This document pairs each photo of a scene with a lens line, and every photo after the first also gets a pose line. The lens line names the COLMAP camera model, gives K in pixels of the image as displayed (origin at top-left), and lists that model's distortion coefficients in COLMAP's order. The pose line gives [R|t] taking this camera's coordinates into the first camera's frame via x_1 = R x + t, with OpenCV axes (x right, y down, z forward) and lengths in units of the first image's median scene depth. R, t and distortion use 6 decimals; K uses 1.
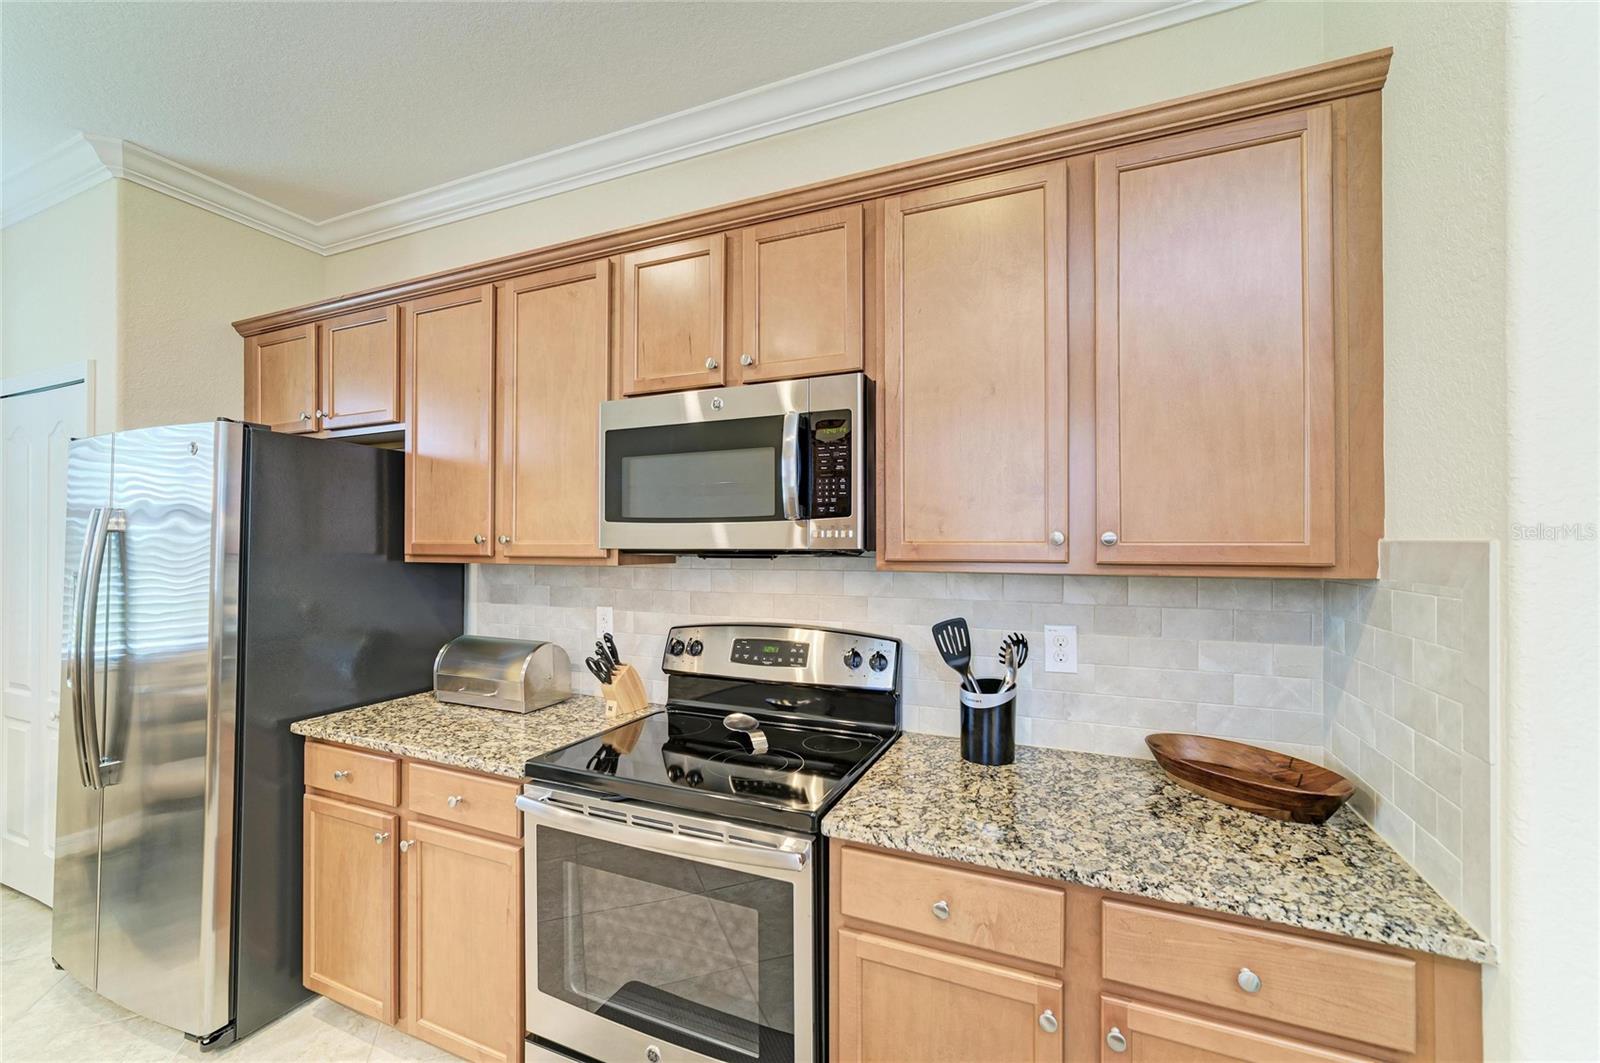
lens RADIAL K [[648.1, 0, 802.2], [0, 648.1, 540.0], [0, 0, 1]] dist [-0.012247, 0.005489]
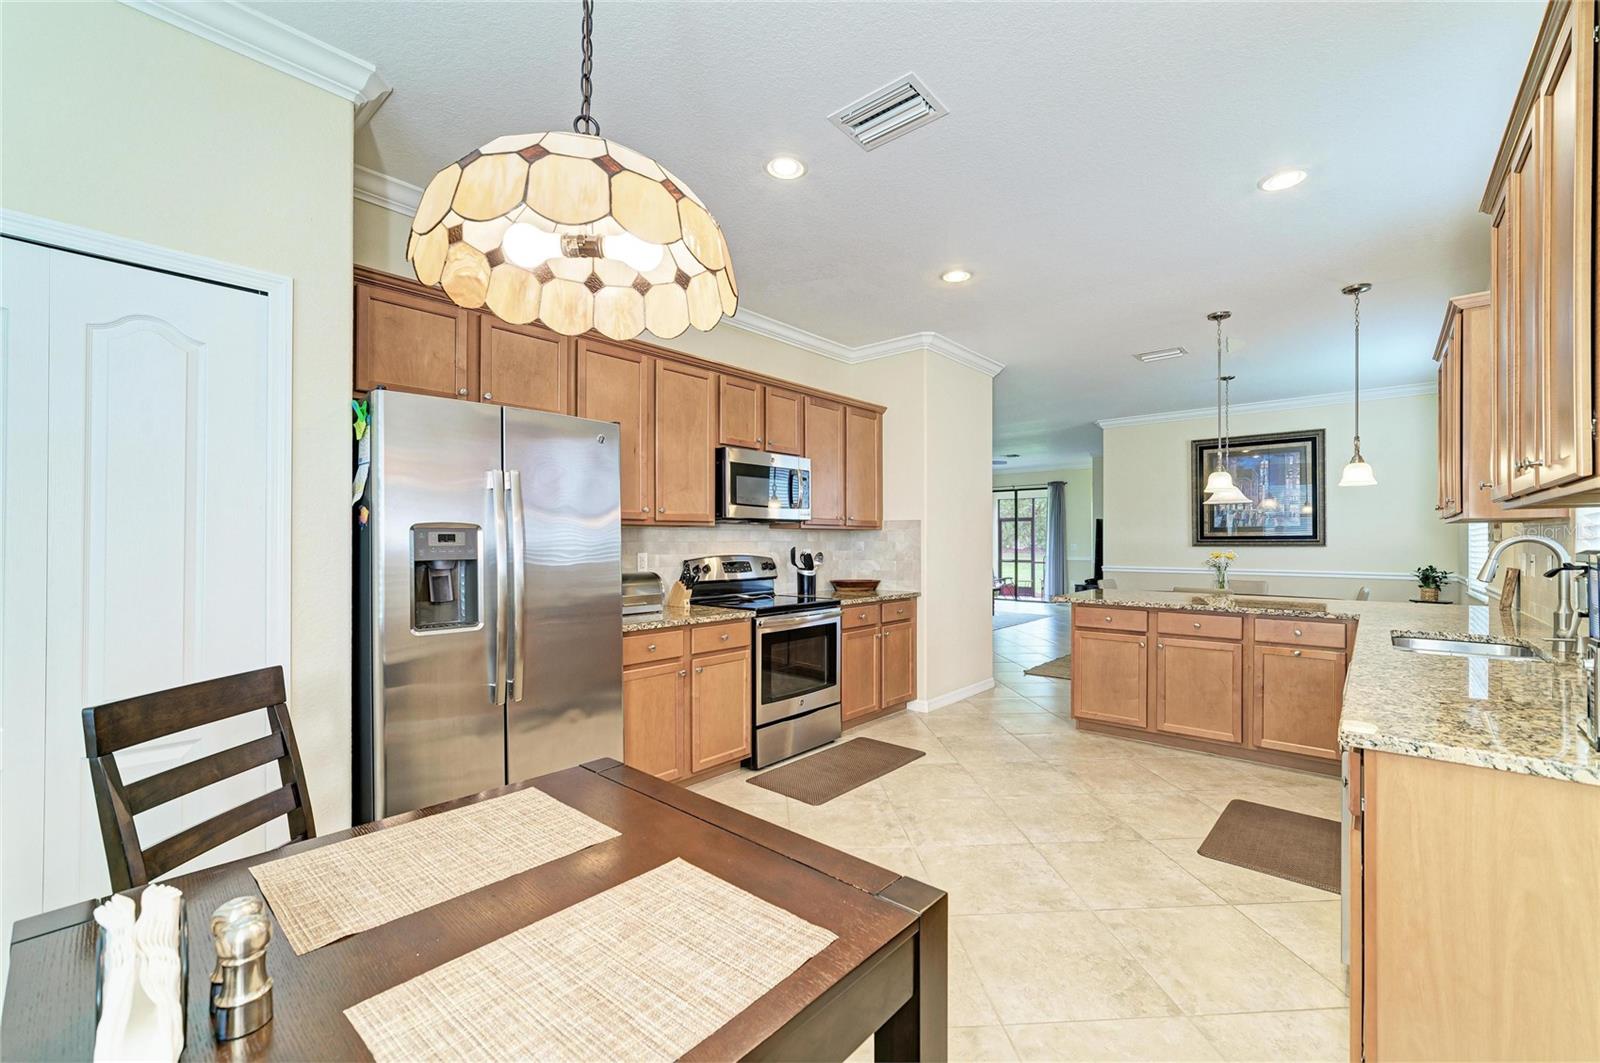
lens RADIAL K [[648.1, 0, 805.4], [0, 648.1, 535.5], [0, 0, 1]] dist [-0.012247, 0.005489]
pose [[0.306985, 0.006283, 0.951694, -2.041004], [-0.005475, 0.999973, -0.004835, 0.075045], [-0.951699, -0.003726, 0.307011, 0.101797]]
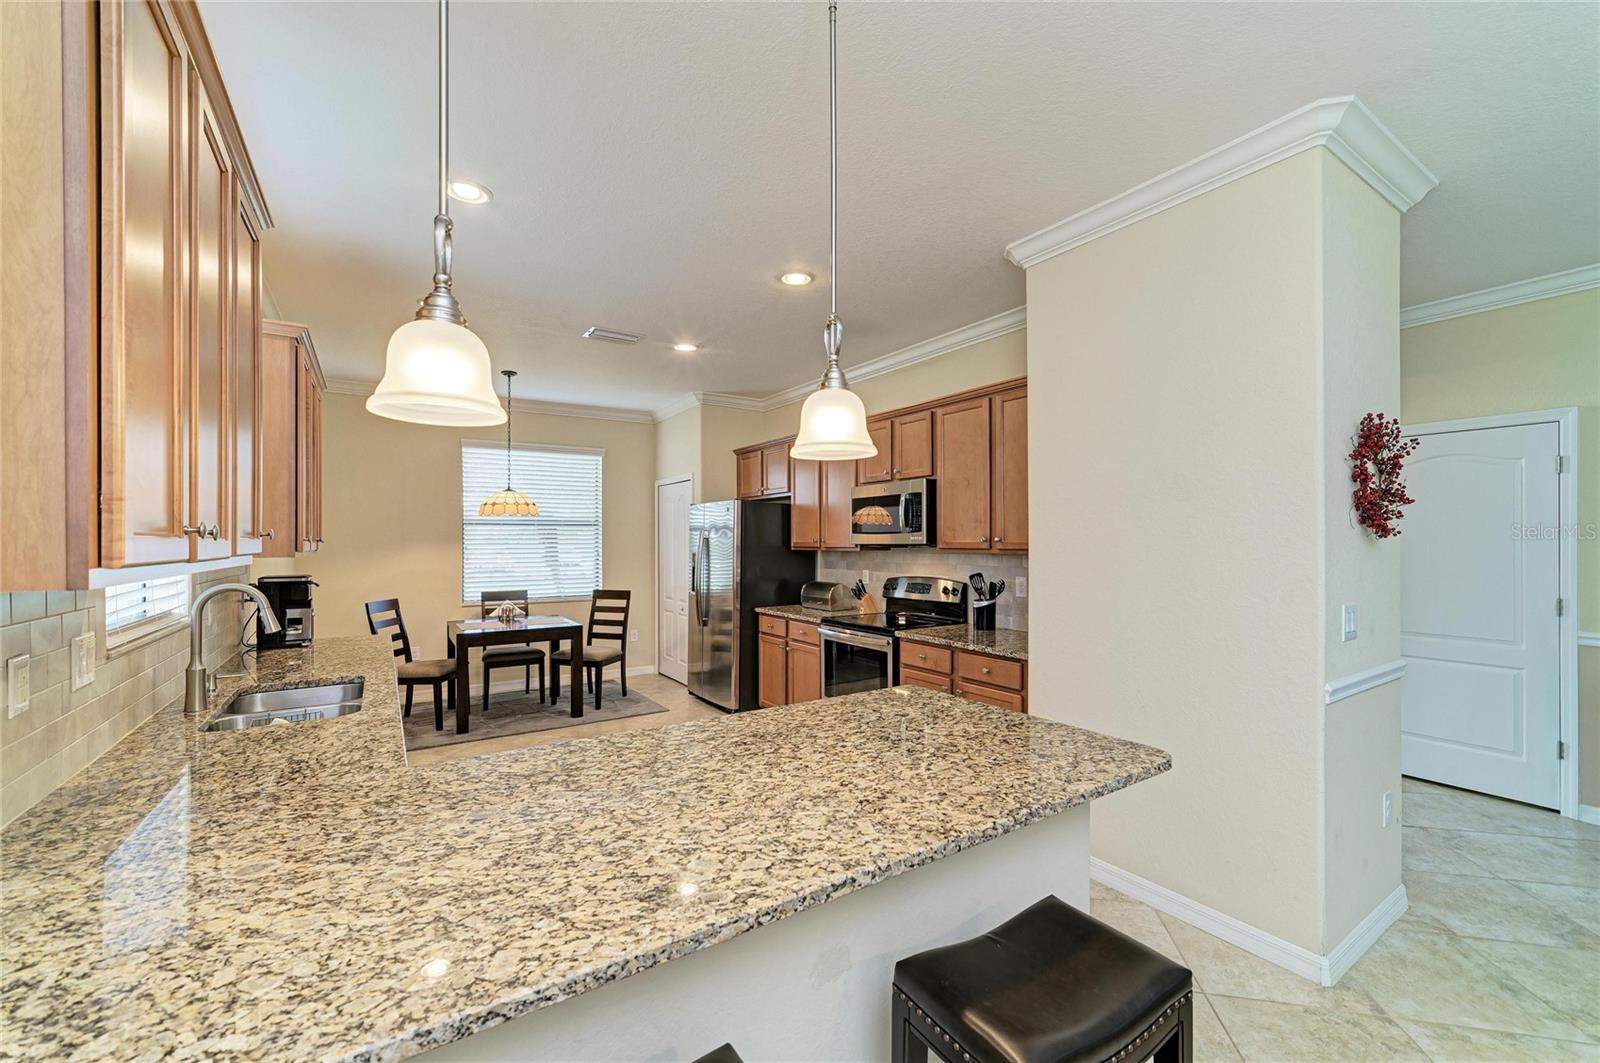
lens RADIAL K [[648.1, 0, 796.9], [0, 648.1, 539.9], [0, 0, 1]] dist [-0.012247, 0.005489]
pose [[0.831139, -0.005964, -0.556033, 0.873437], [0.008492, 0.999962, 0.001968, -0.009025], [0.556000, -0.006358, 0.831158, -1.171150]]
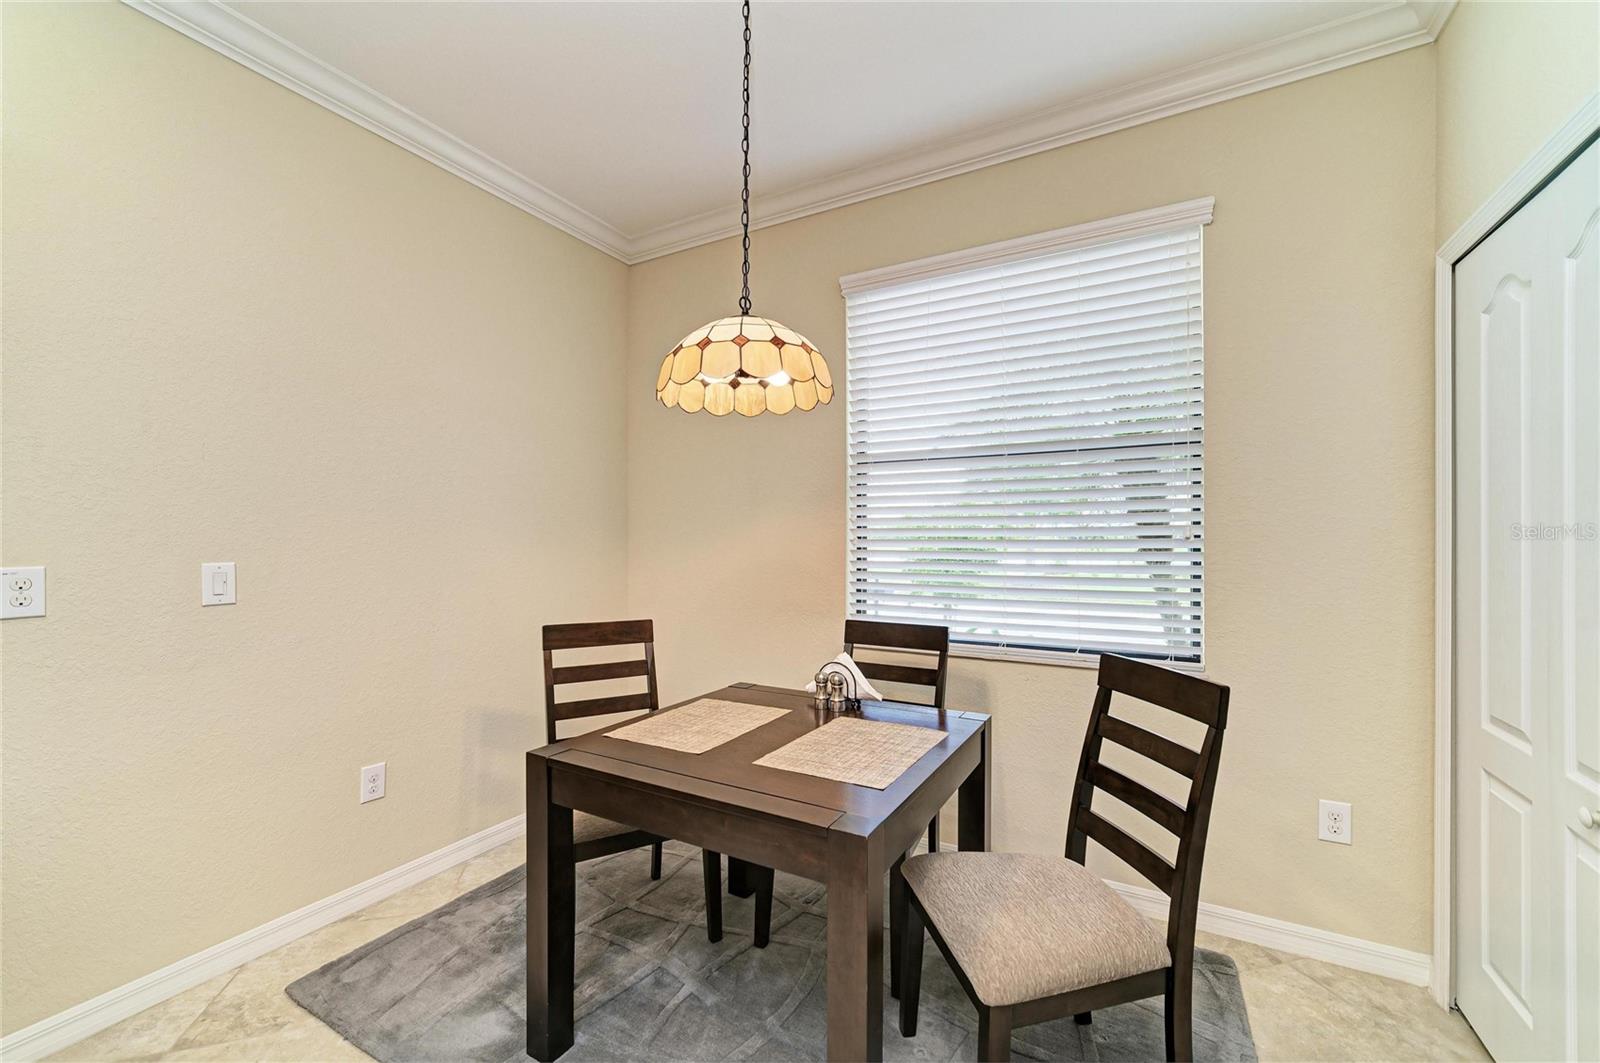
lens RADIAL K [[648.1, 0, 801.0], [0, 648.1, 538.3], [0, 0, 1]] dist [-0.012247, 0.005489]
pose [[-0.098069, -0.005375, -0.995165, -0.791884], [0.004897, 0.999971, -0.005883, 0.077750], [0.995168, -0.005451, -0.098040, 0.584186]]
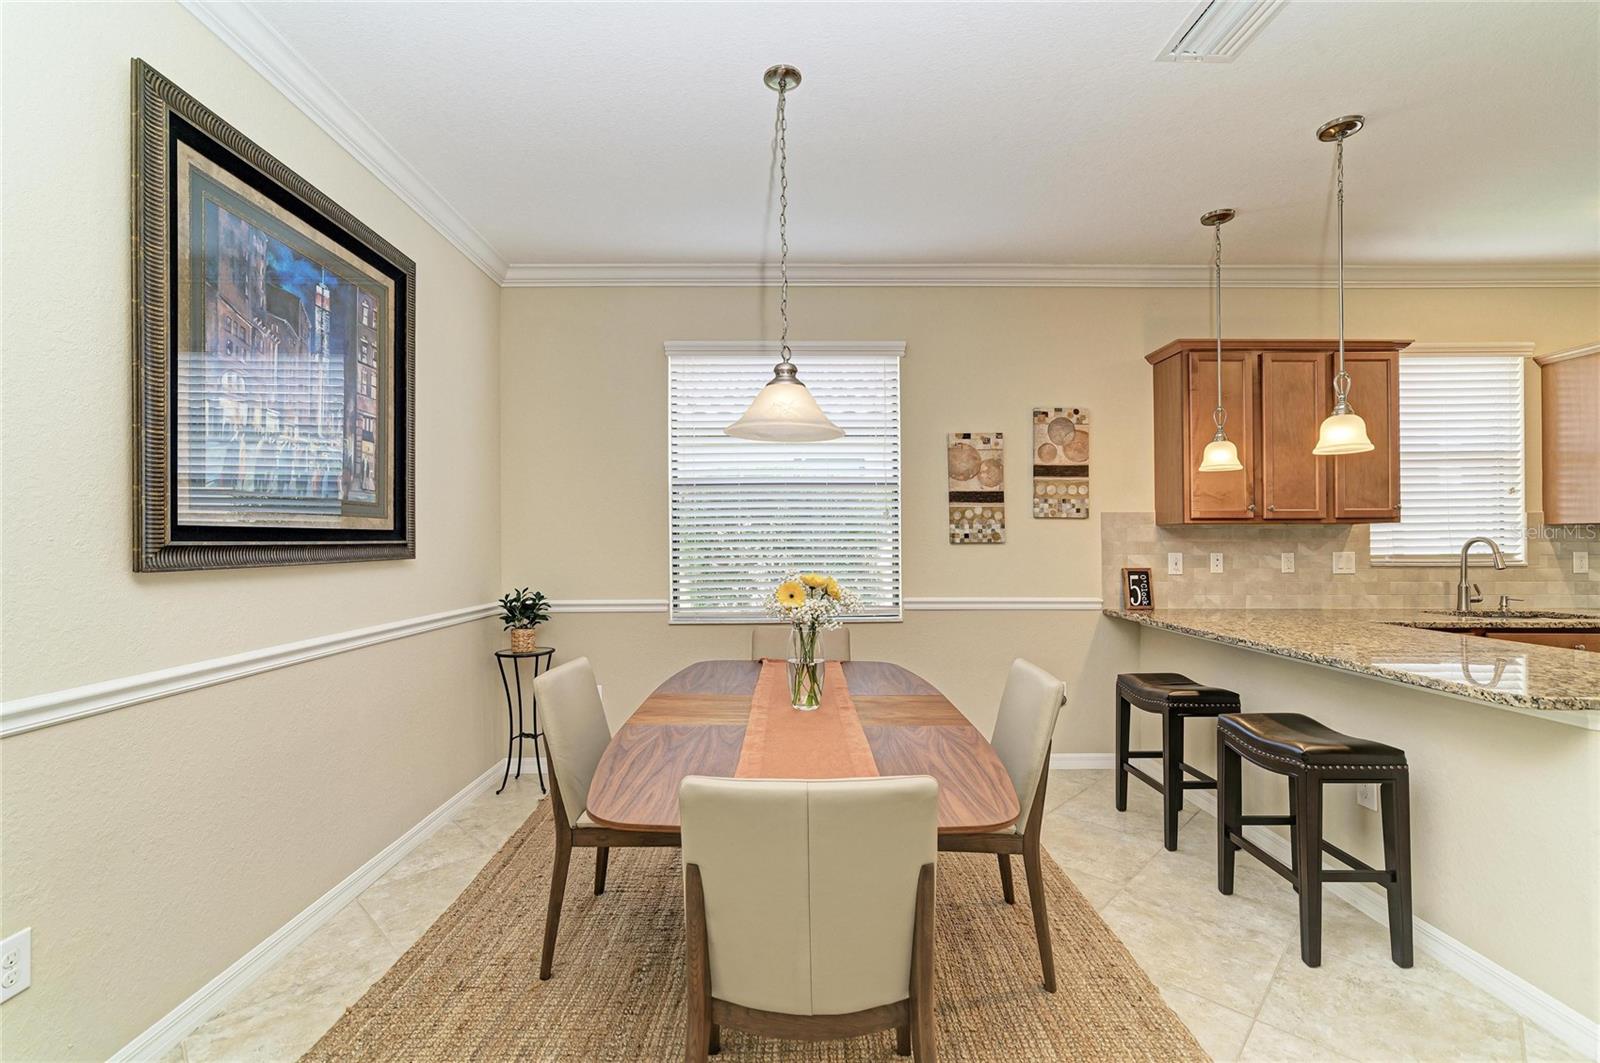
lens RADIAL K [[693.4, 0, 801.6], [0, 693.4, 535.3], [0, 0, 1]] dist [-0.004180, 0.002594]
pose [[-0.911411, -0.003348, -0.411484, 1.994332], [0.003294, 0.999875, -0.015432, 0.077535], [0.411484, -0.015420, -0.911287, 0.191618]]
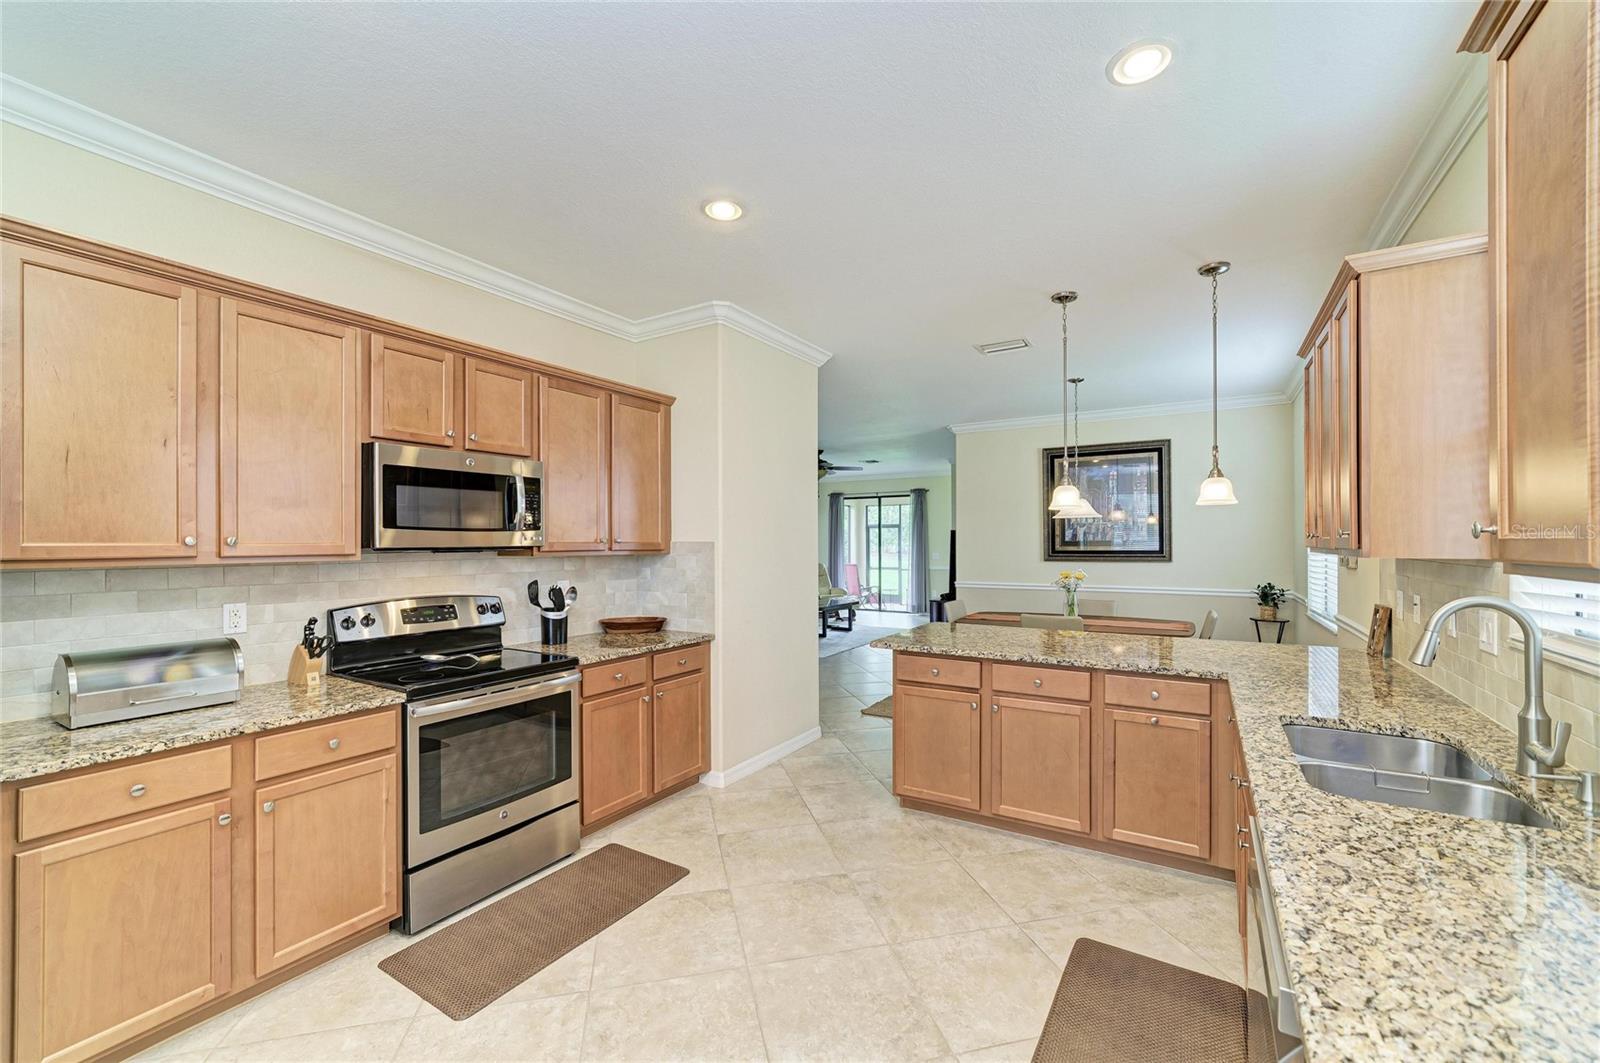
lens RADIAL K [[648.1, 0, 797.8], [0, 648.1, 534.7], [0, 0, 1]] dist [-0.012247, 0.005489]
pose [[0.146159, 0.010903, 0.989201, -1.420588], [-0.002482, 0.999940, -0.010654, -0.000877], [-0.989258, -0.000898, 0.146177, -0.088810]]
